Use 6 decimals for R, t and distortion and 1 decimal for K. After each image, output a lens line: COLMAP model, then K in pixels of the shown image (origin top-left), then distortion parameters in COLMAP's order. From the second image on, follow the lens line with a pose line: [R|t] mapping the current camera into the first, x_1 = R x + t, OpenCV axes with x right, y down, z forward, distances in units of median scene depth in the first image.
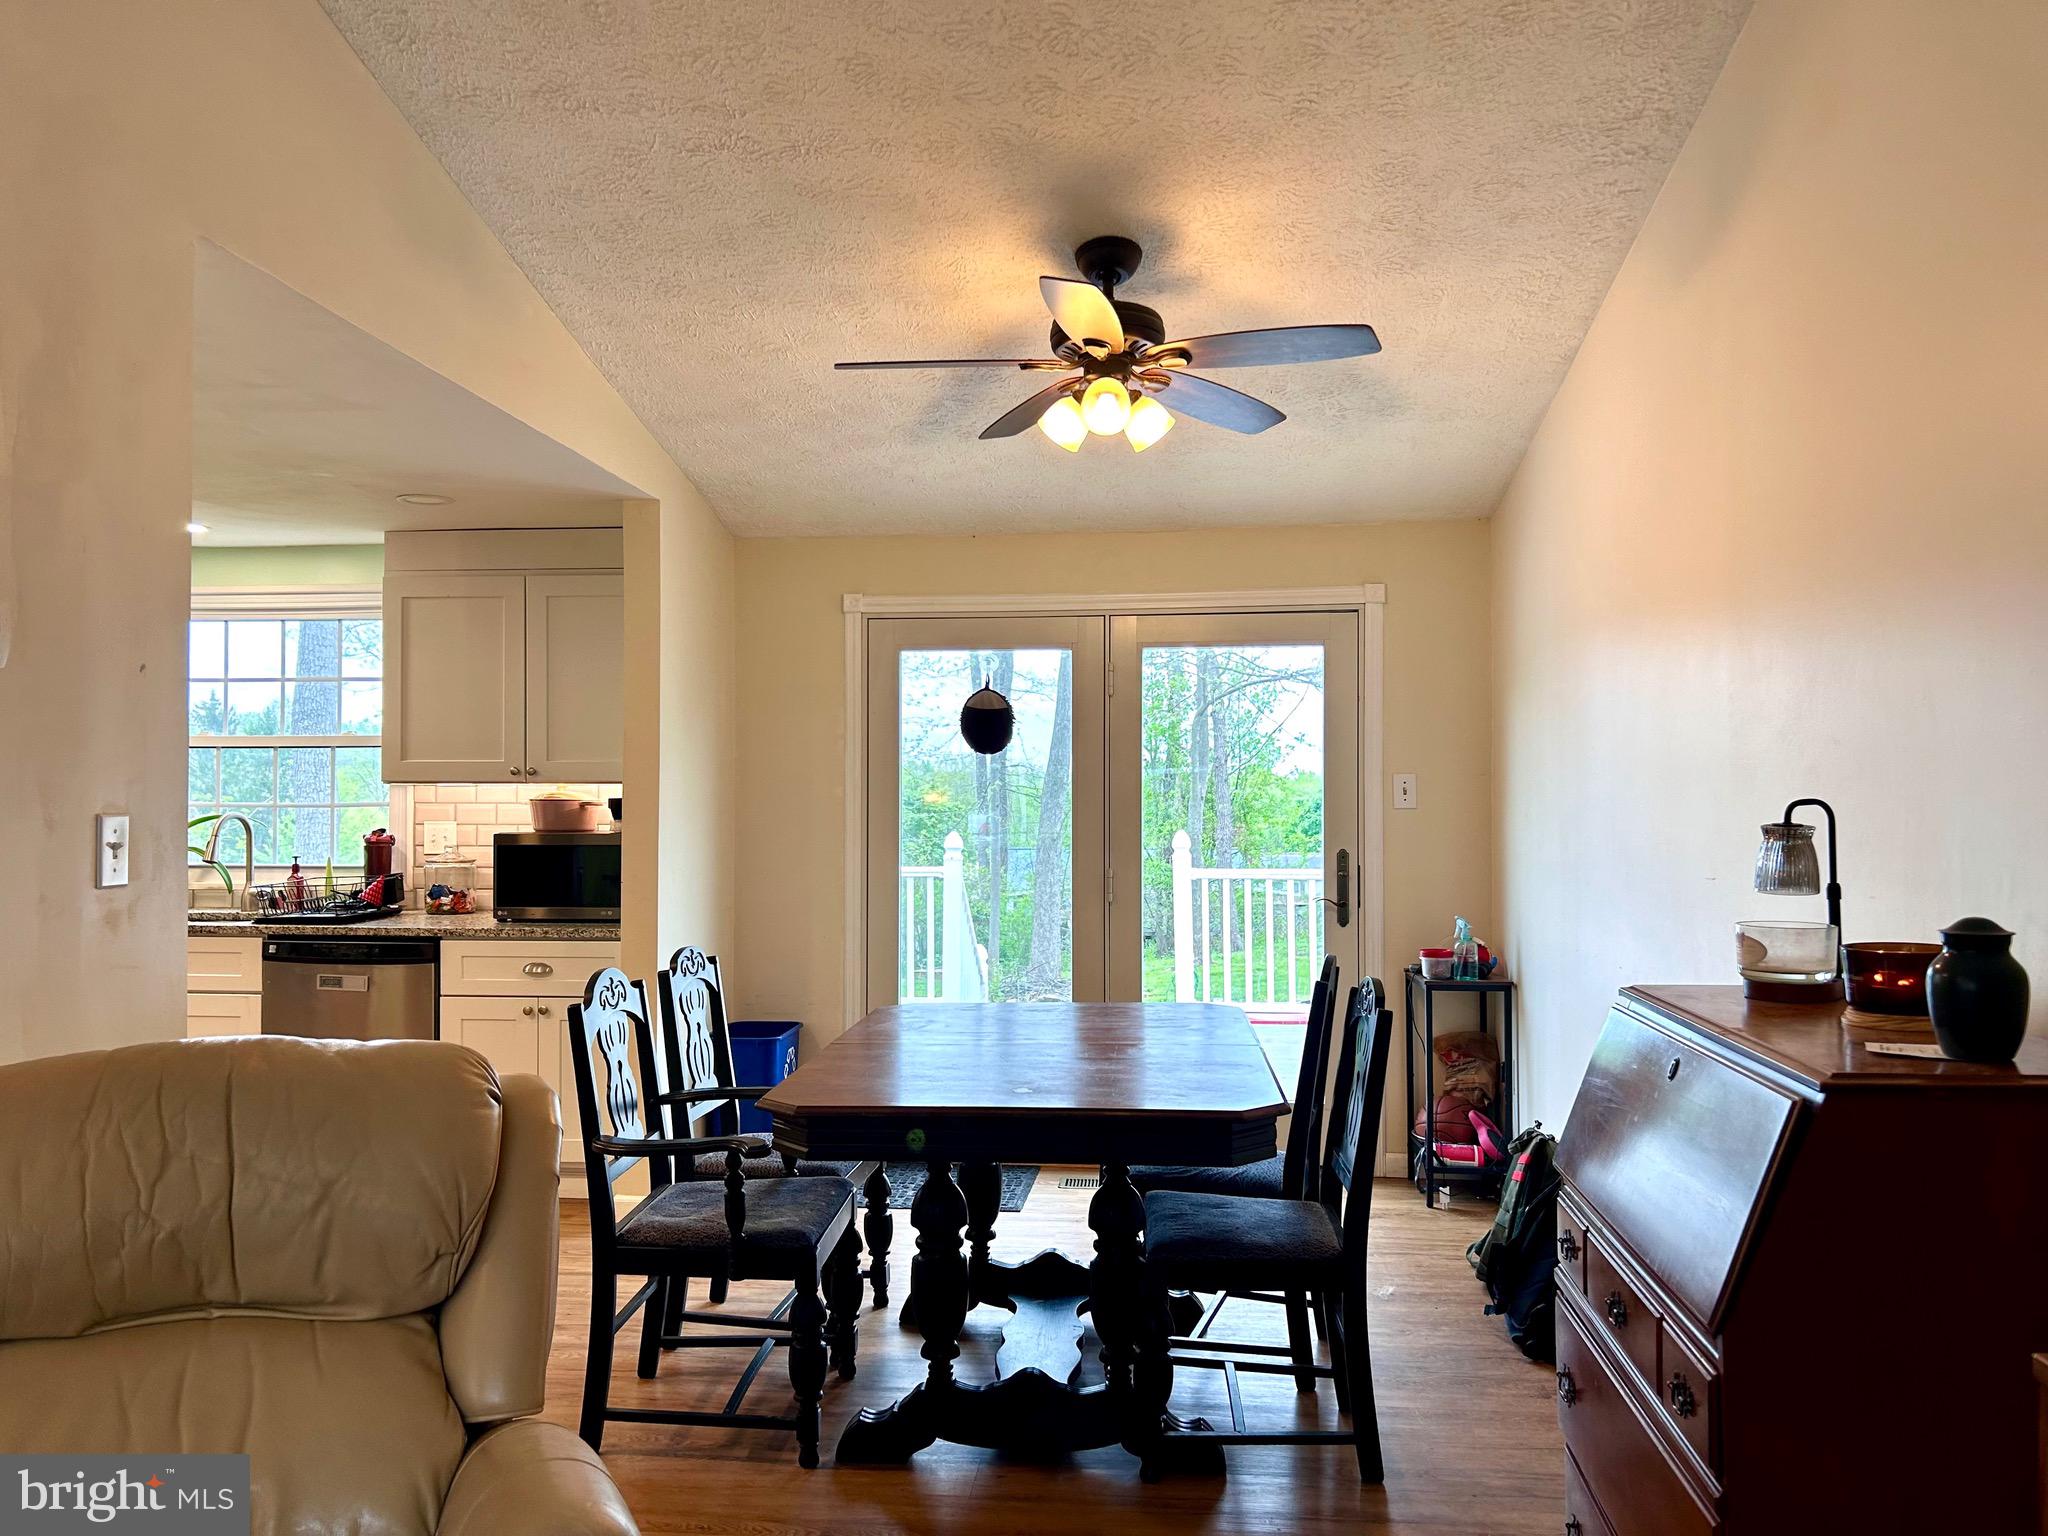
lens RADIAL K [[1551.5, 0, 1009.6], [0, 1551.5, 776.3], [0, 0, 1]] dist [0.054451, -0.048020]
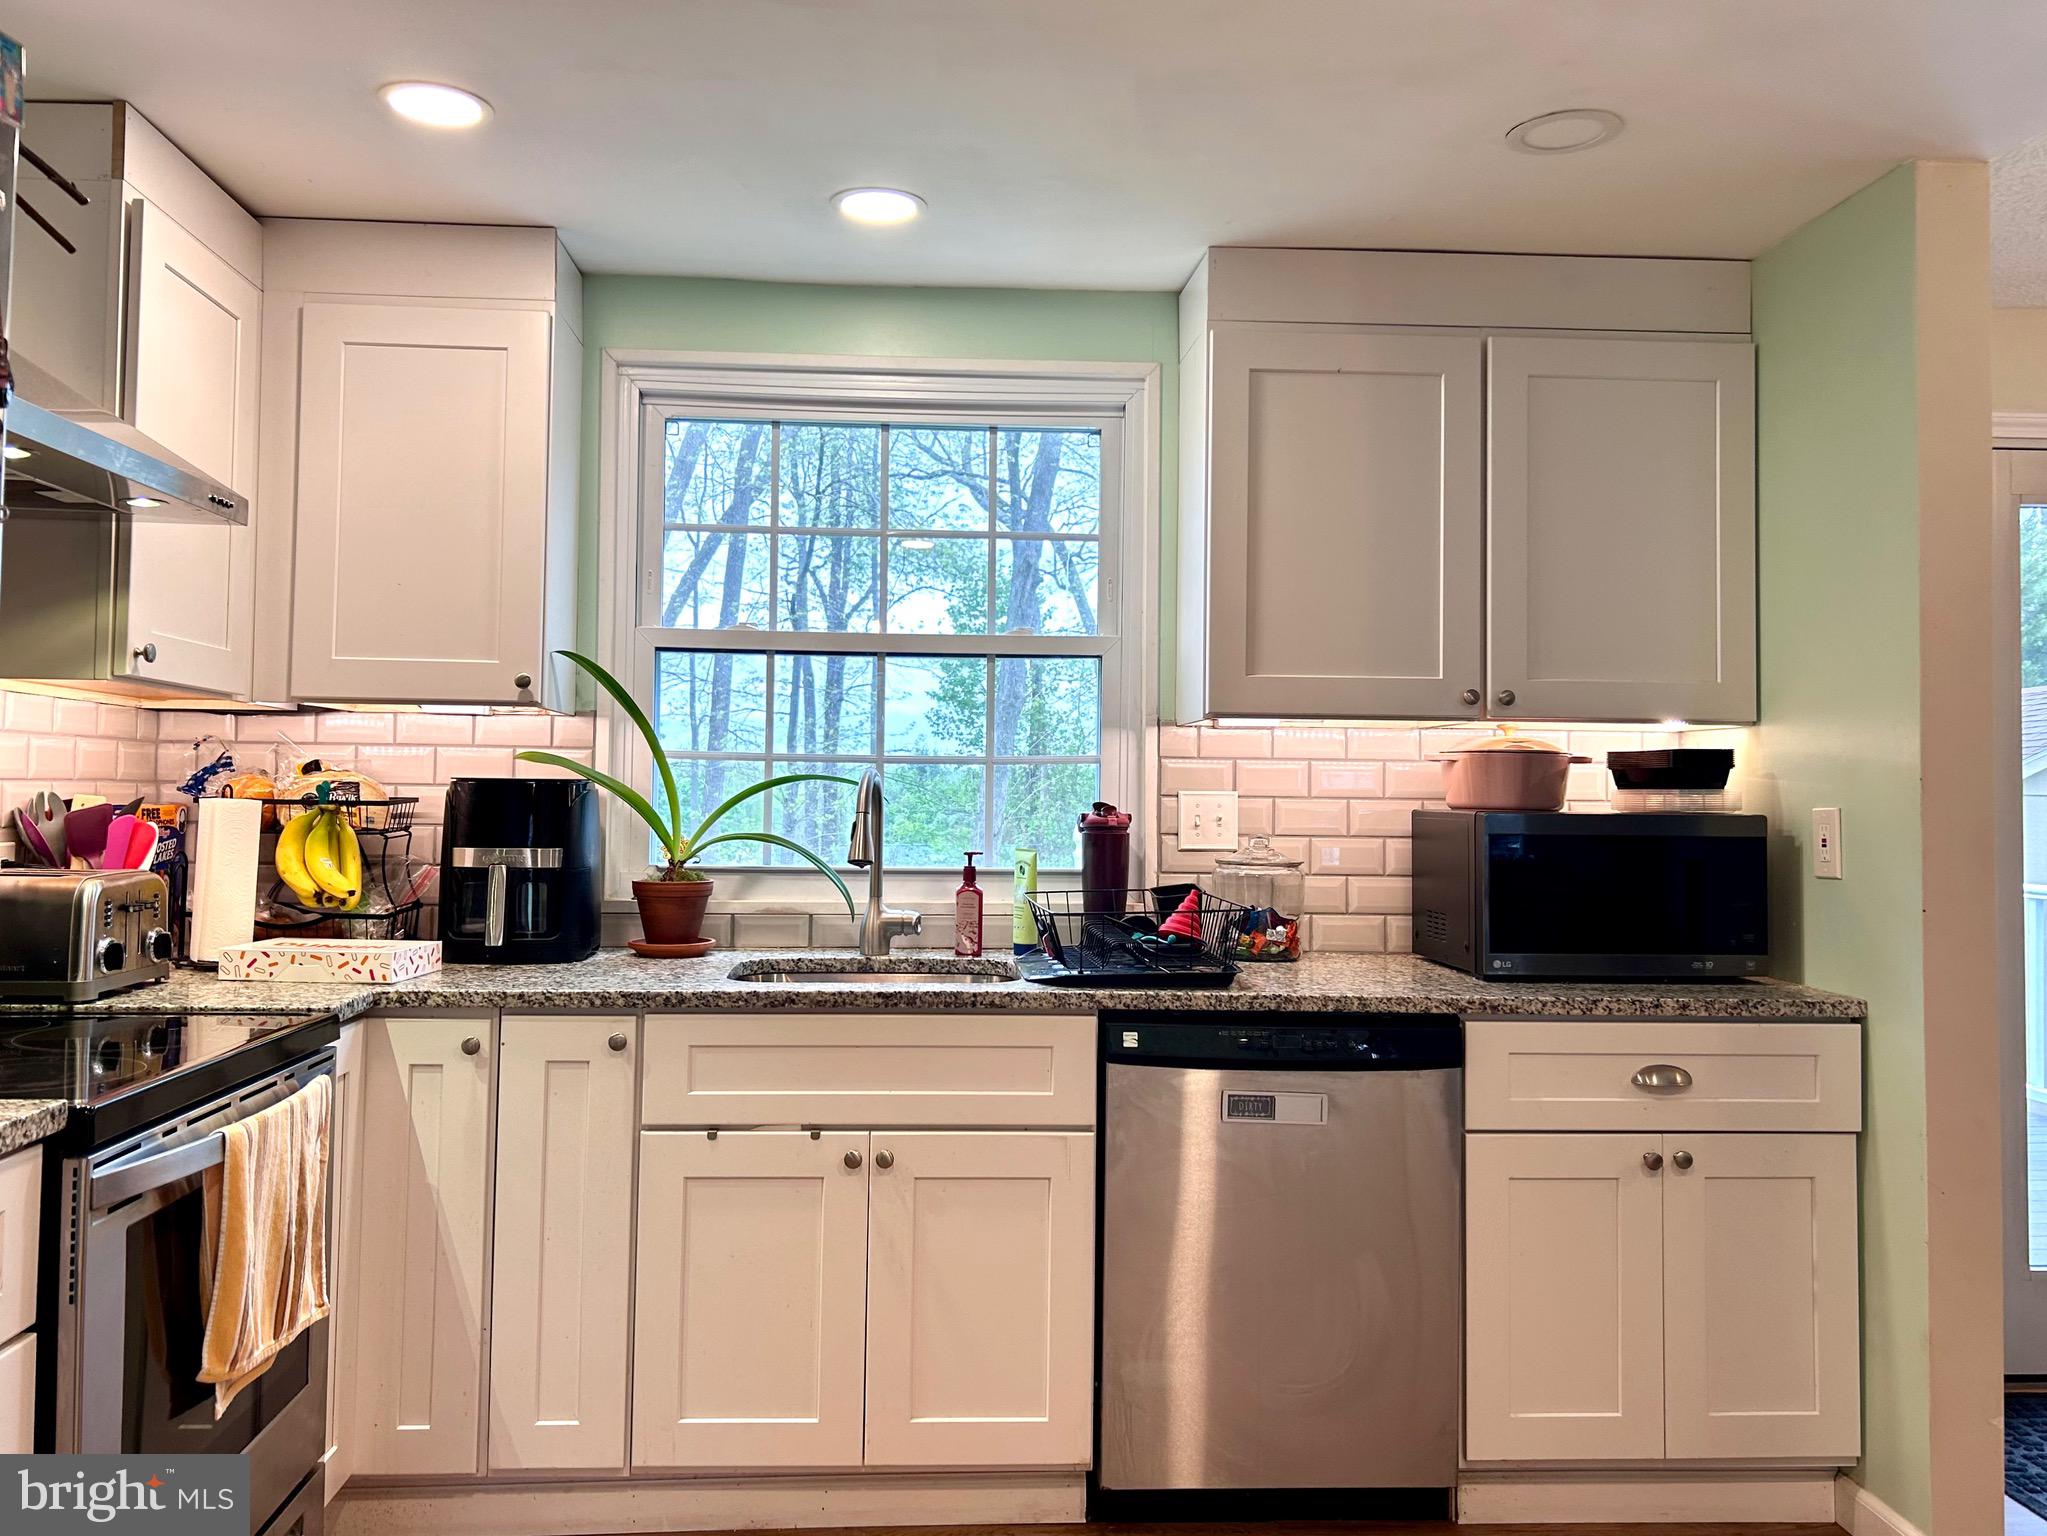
lens RADIAL K [[1605.0, 0, 1022.3], [0, 1605.0, 741.1], [0, 0, 1]] dist [0.074379, -0.057204]
pose [[0.984654, 0.016595, 0.173726, -0.830691], [-0.013292, 0.999708, -0.020159, 0.036863], [-0.174010, 0.017541, 0.984588, 0.702816]]
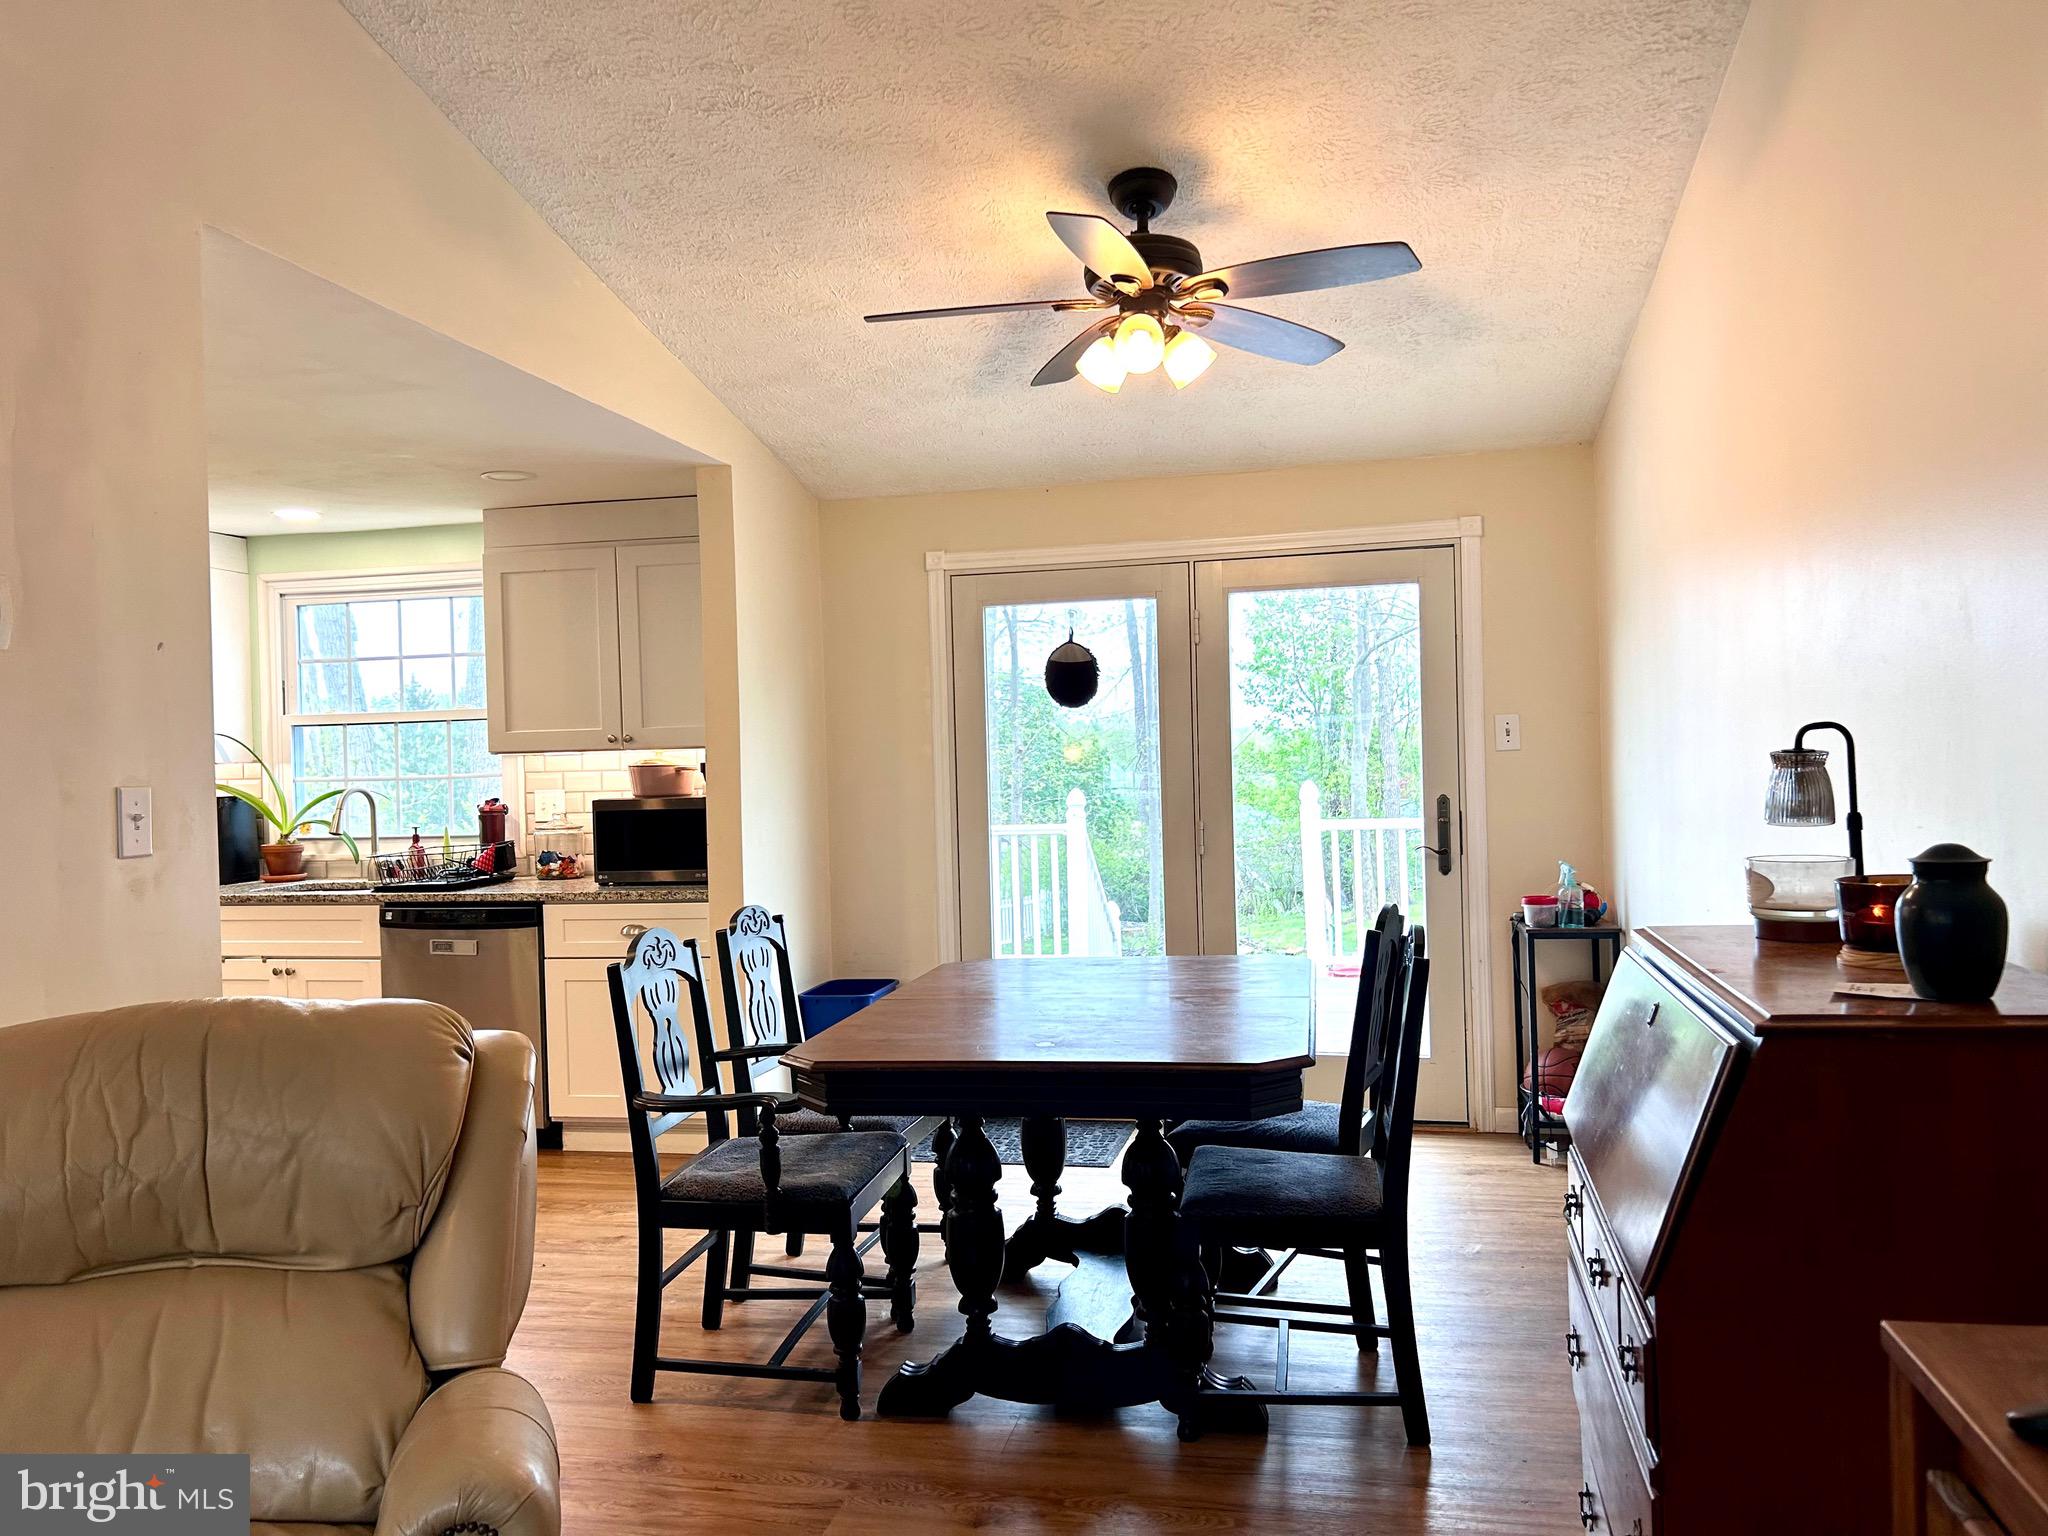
lens RADIAL K [[1553.8, 0, 1009.0], [0, 1553.8, 766.6], [0, 0, 1]] dist [0.058351, -0.052781]
pose [[0.993685, -0.027501, -0.108780, 0.077405], [0.029708, 0.999383, 0.018722, 0.005251], [0.108198, -0.021835, 0.993890, 0.015370]]
